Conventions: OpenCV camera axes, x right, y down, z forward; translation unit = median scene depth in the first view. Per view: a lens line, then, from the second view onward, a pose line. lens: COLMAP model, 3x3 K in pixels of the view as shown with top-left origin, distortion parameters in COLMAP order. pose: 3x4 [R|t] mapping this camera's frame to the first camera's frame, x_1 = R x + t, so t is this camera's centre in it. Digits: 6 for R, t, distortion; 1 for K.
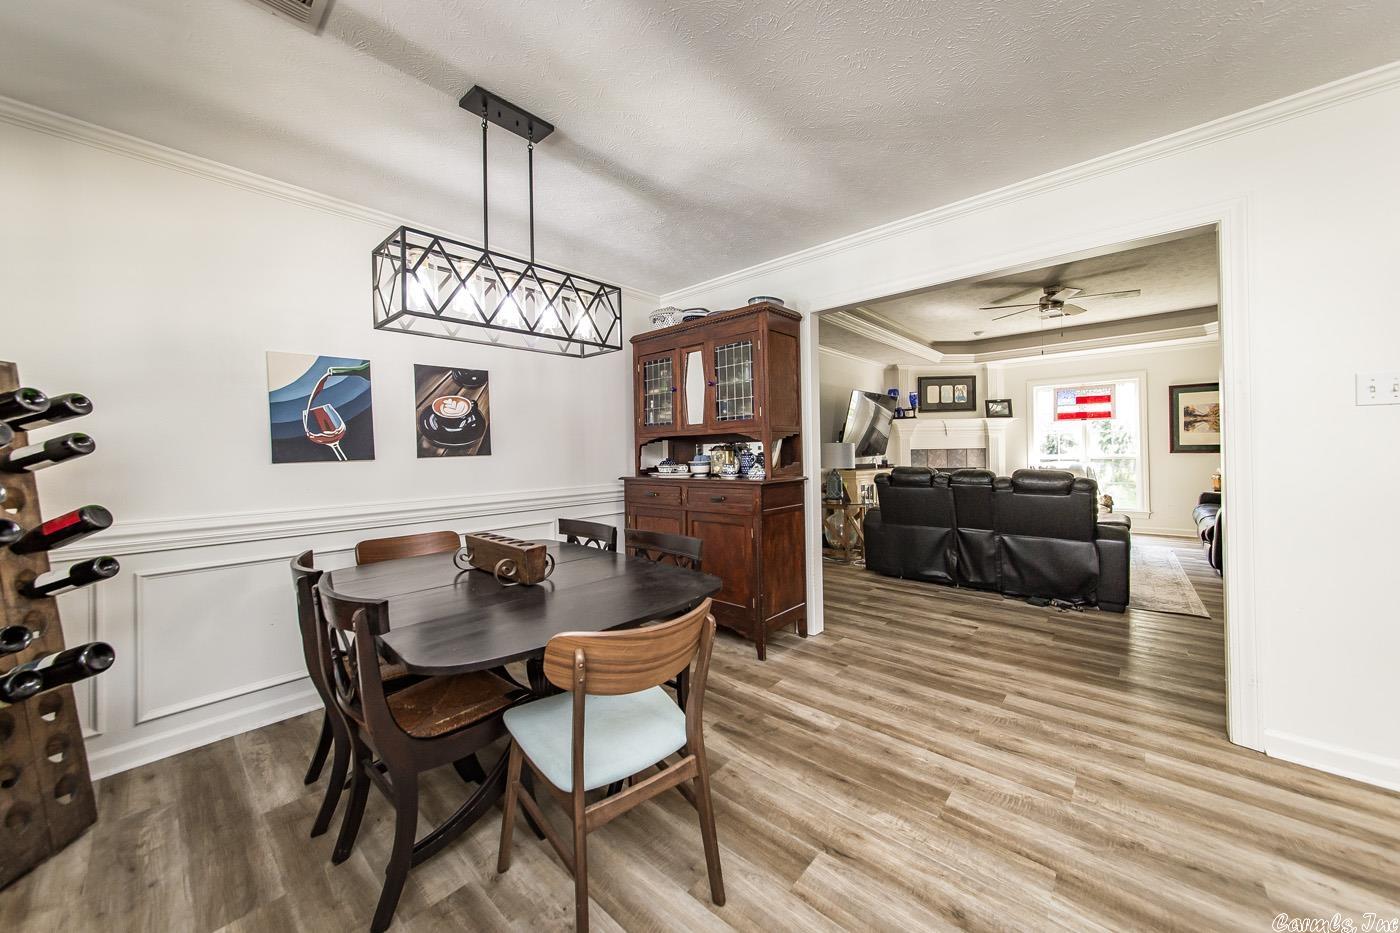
lens RADIAL K [[505.8, 0, 700.0], [0, 505.8, 450.0], [0, 0, 1]] dist [-0.000047, 0.000404]
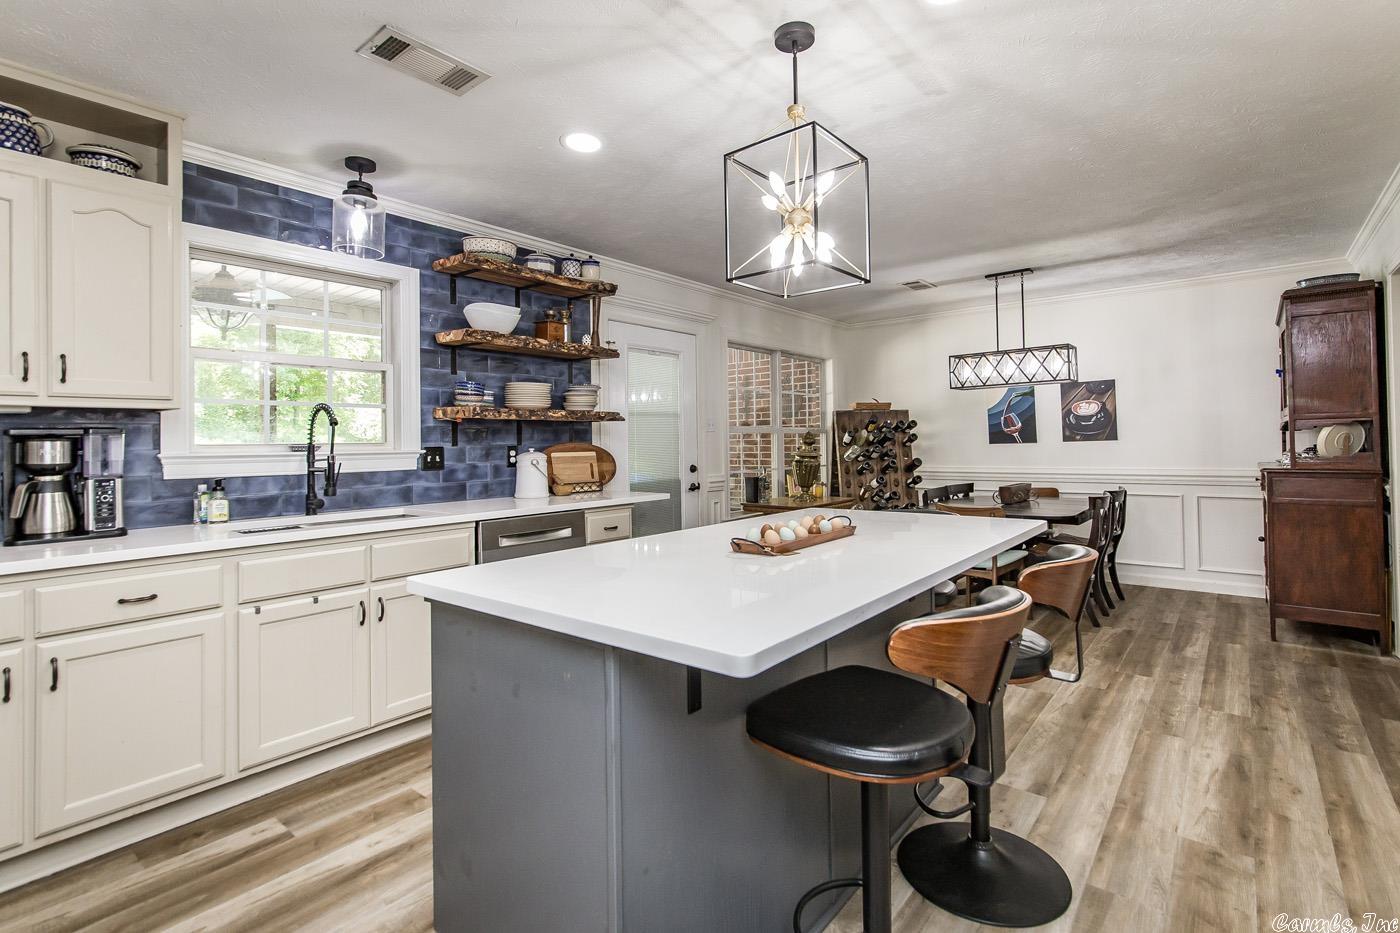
lens RADIAL K [[662.8, 0, 700.6], [0, 662.8, 431.6], [0, 0, 1]] dist [0.002432, 0.000170]
pose [[0.043445, 0.001466, -0.999055, 1.761828], [0.020334, 0.999790, 0.002351, -0.052562], [0.998849, -0.020417, 0.043407, -0.285173]]
